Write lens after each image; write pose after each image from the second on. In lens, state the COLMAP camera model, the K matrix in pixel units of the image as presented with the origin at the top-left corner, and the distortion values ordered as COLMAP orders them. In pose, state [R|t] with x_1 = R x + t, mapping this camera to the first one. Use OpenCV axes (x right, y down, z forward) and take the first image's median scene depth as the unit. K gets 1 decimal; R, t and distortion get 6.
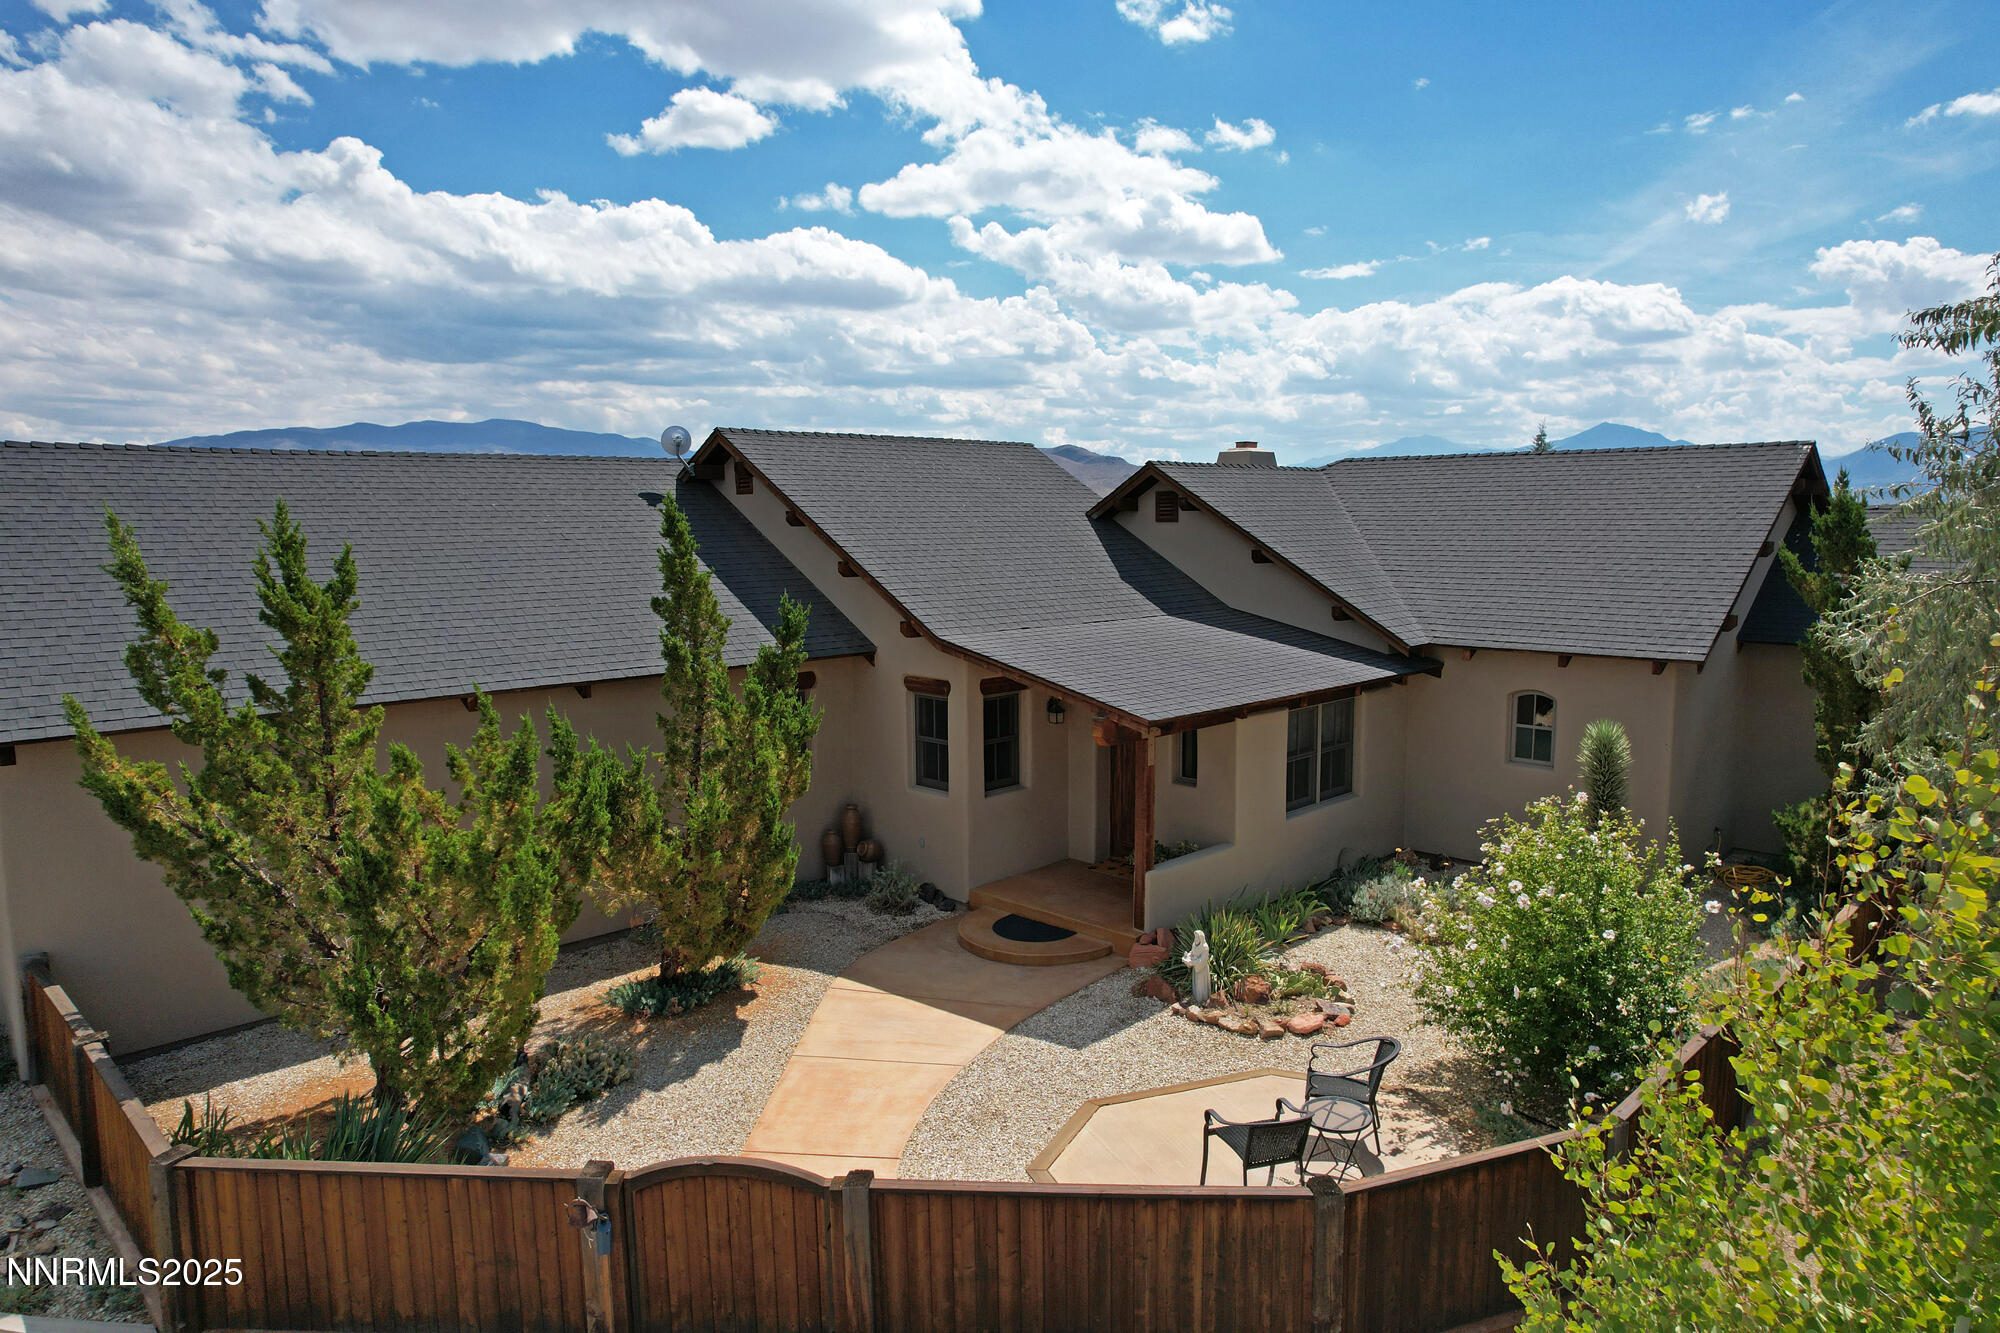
lens RADIAL K [[1306.5, 0, 999.8], [0, 1306.5, 697.6], [0, 0, 1]] dist [-0.057388, 0.039941]
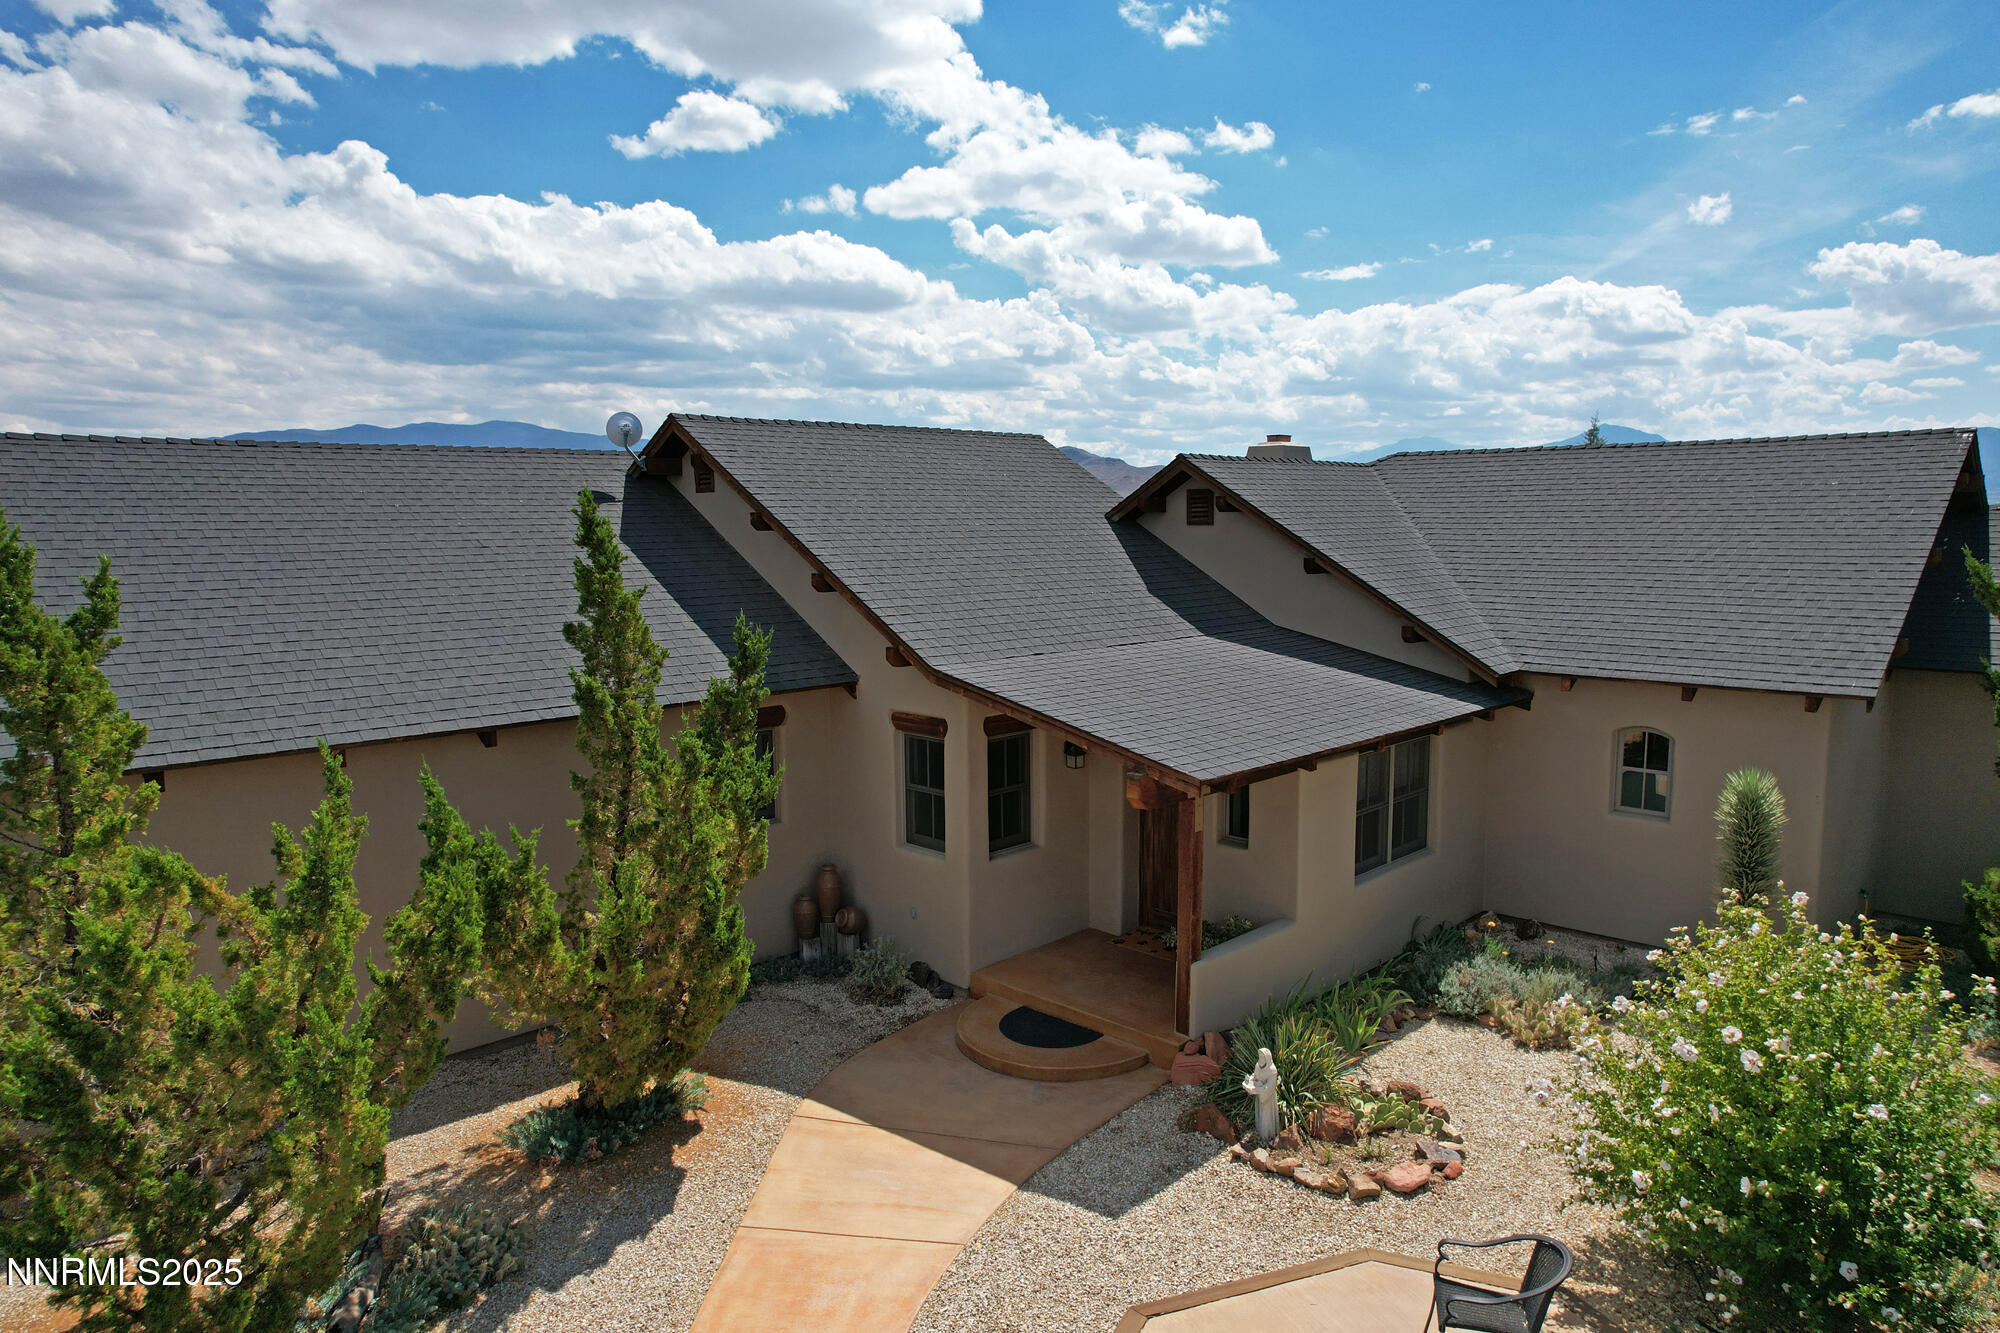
lens RADIAL K [[1306.5, 0, 995.5], [0, 1306.5, 687.6], [0, 0, 1]] dist [-0.057388, 0.039941]
pose [[0.999993, 0.000687, -0.003679, -0.004724], [-0.000718, 0.999963, -0.008624, -0.024451], [0.003672, 0.008627, 0.999956, 0.170924]]
